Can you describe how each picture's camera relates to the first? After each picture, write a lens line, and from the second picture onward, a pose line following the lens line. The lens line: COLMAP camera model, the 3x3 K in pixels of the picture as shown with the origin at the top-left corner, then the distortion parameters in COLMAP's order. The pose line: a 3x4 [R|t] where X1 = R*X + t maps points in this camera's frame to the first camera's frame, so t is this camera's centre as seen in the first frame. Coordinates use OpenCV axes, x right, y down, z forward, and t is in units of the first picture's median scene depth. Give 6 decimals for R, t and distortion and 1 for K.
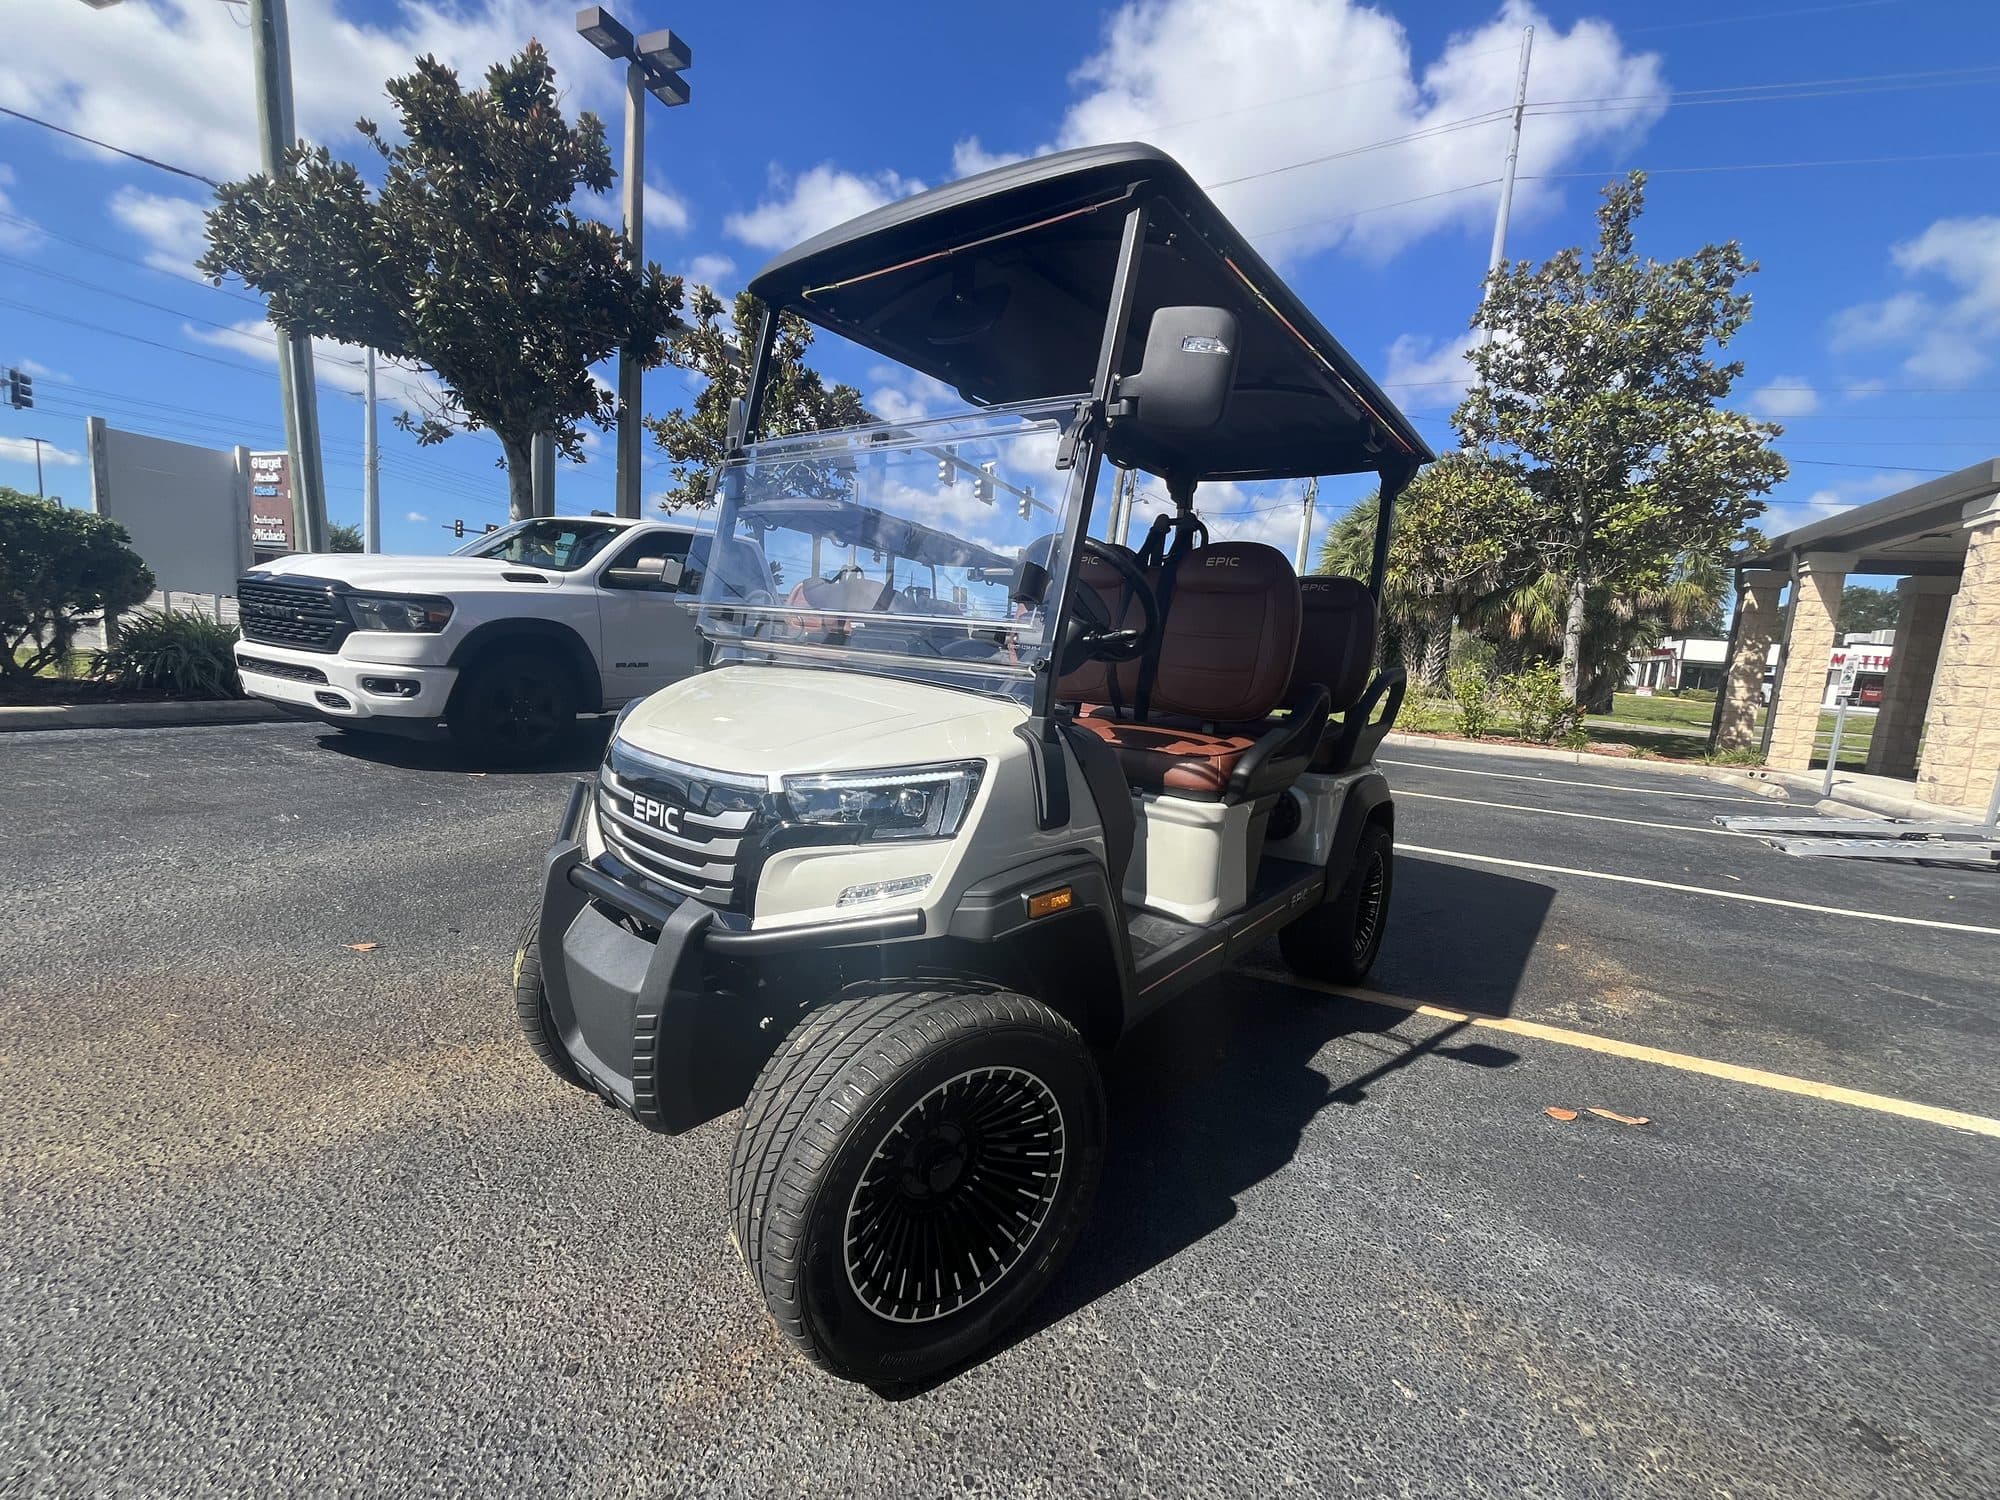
lens RADIAL K [[812.3, 0, 1003.2], [0, 812.3, 747.5], [0, 0, 1]] dist [-0.002376, 0.000259]
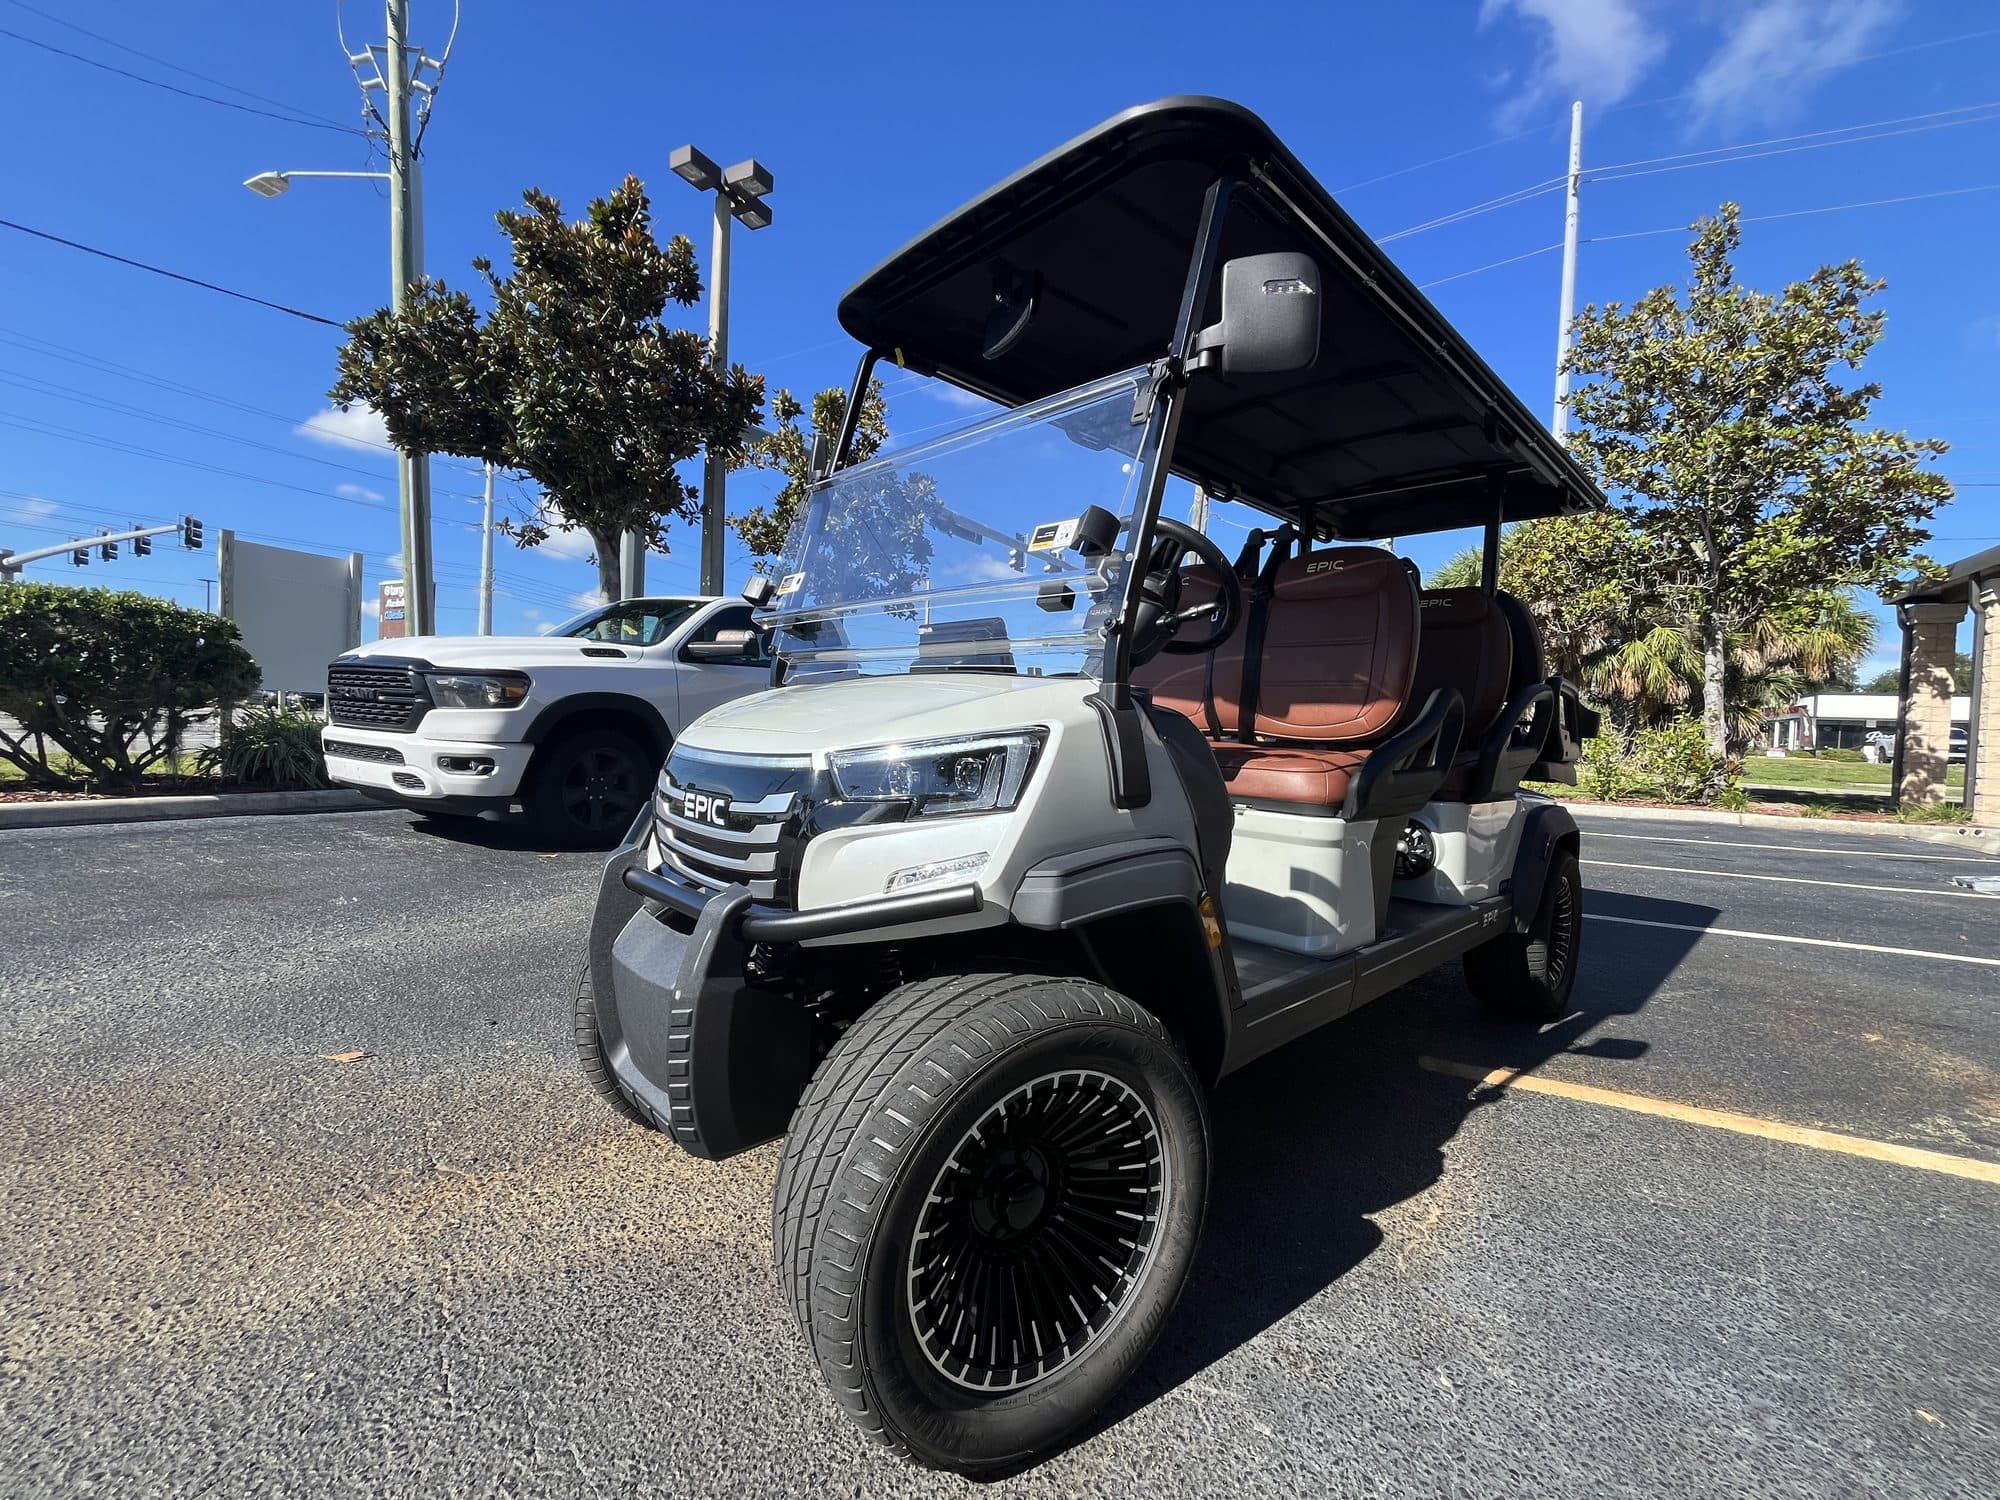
lens RADIAL K [[812.3, 0, 1003.5], [0, 812.3, 746.9], [0, 0, 1]] dist [-0.002376, 0.000259]
pose [[0.995603, -0.035553, -0.086659, -0.018237], [0.025929, 0.993621, -0.109747, 0.014174], [0.090008, 0.107017, 0.990175, 0.054292]]
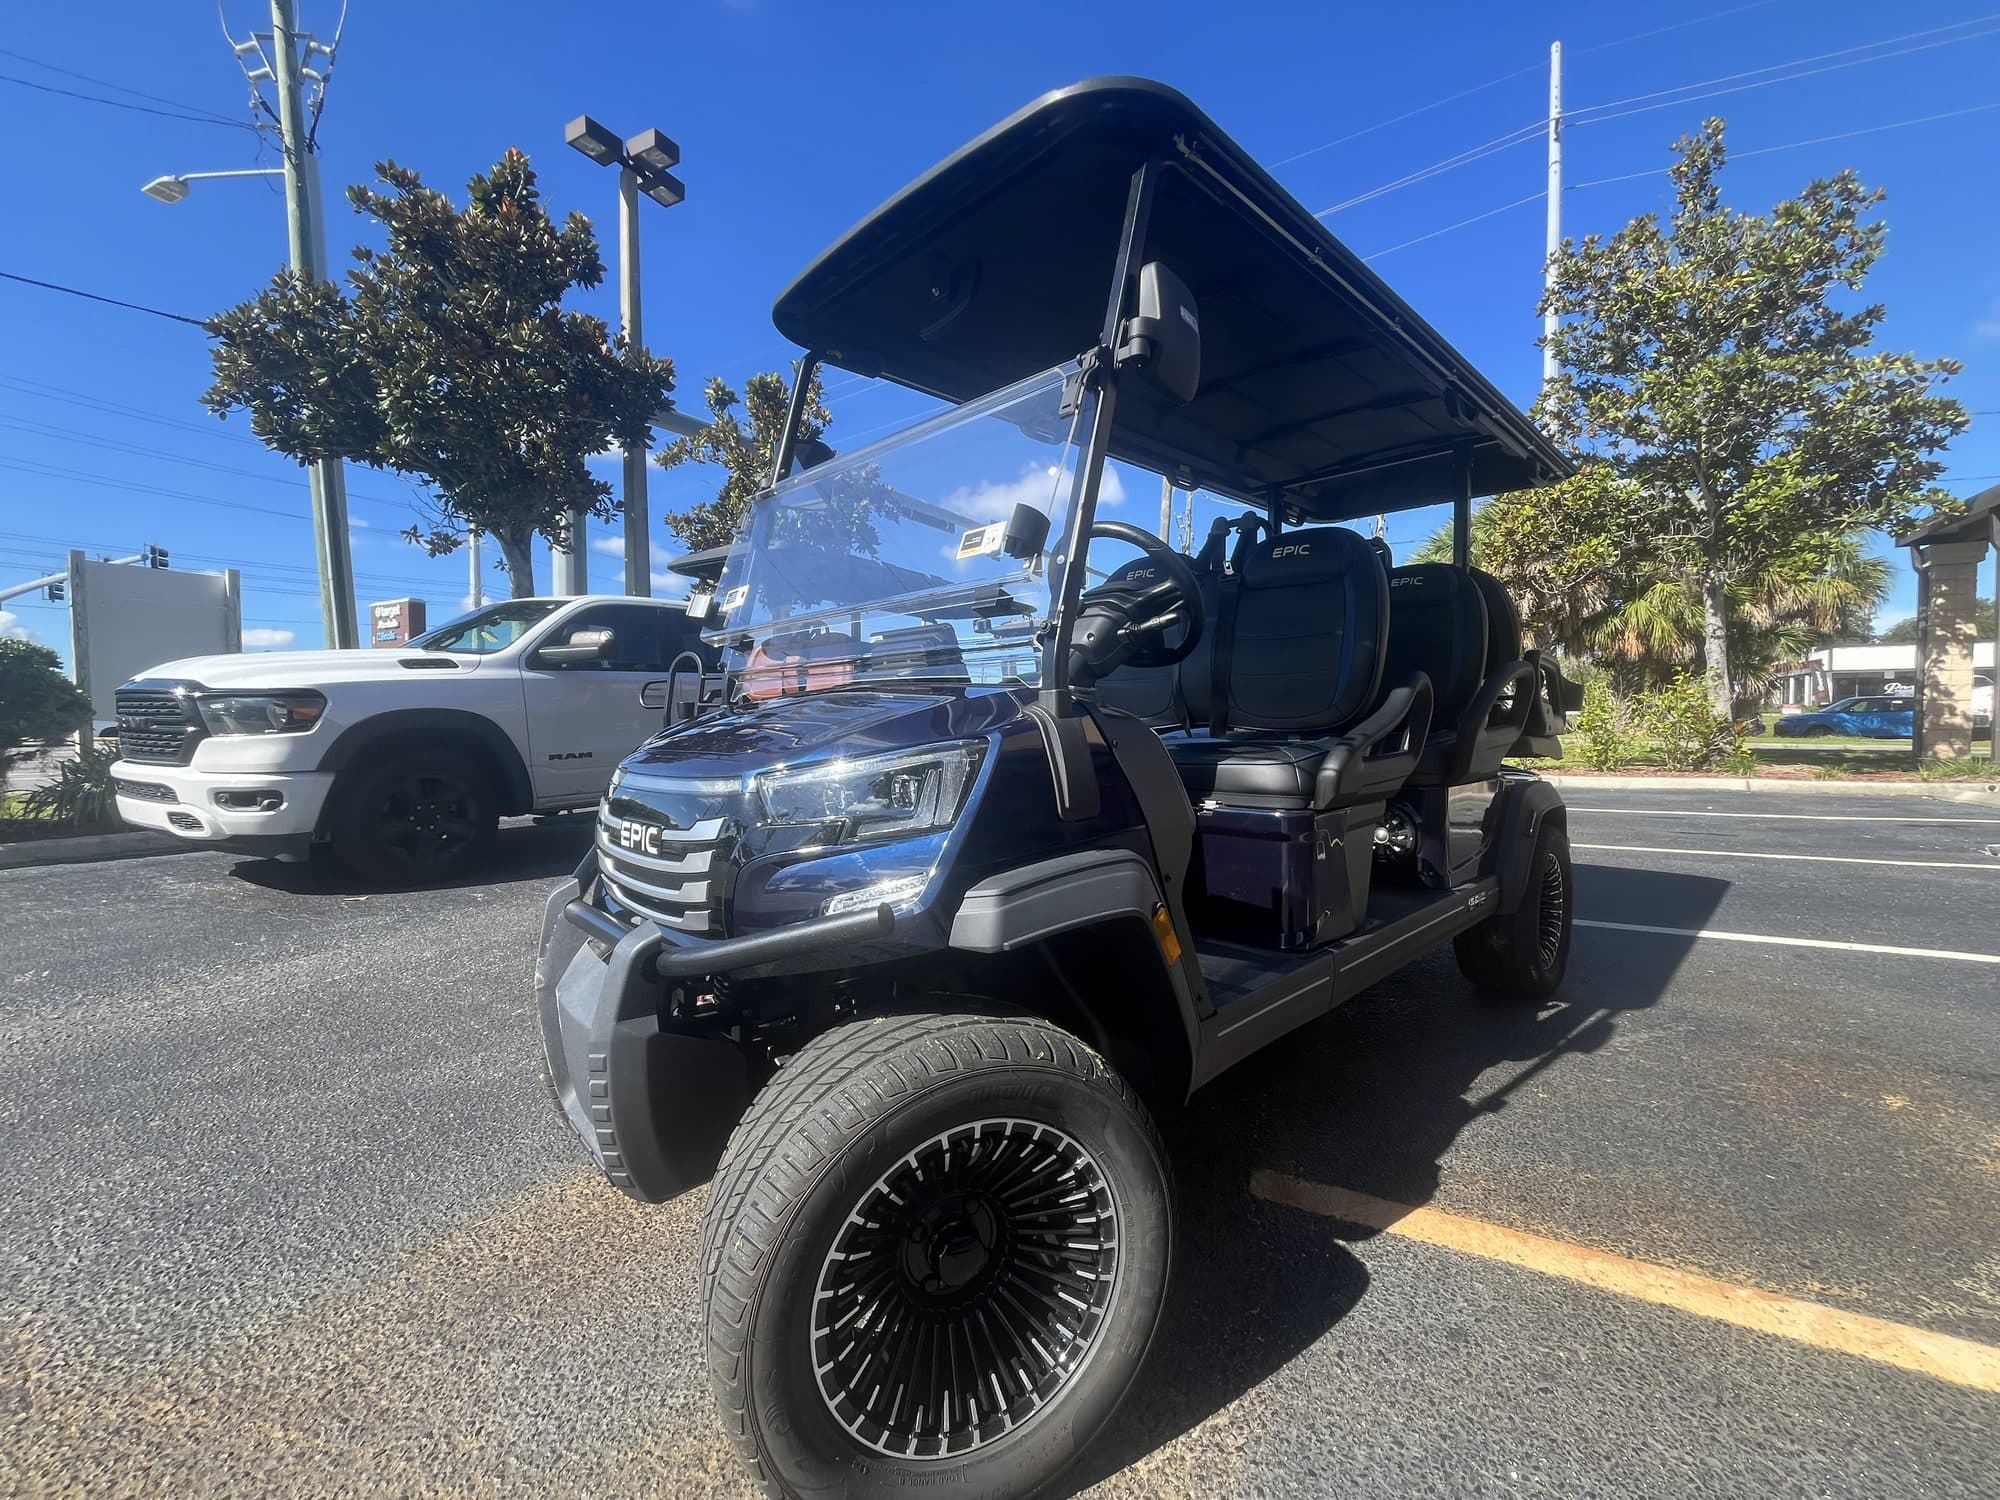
lens RADIAL K [[812.3, 0, 1002.8], [0, 812.3, 747.1], [0, 0, 1]] dist [-0.002376, 0.000259]
pose [[0.991783, -0.080823, -0.099166, 0.057570], [0.070821, 0.992408, -0.100549, 0.005492], [0.106540, 0.092700, 0.989978, 0.134869]]
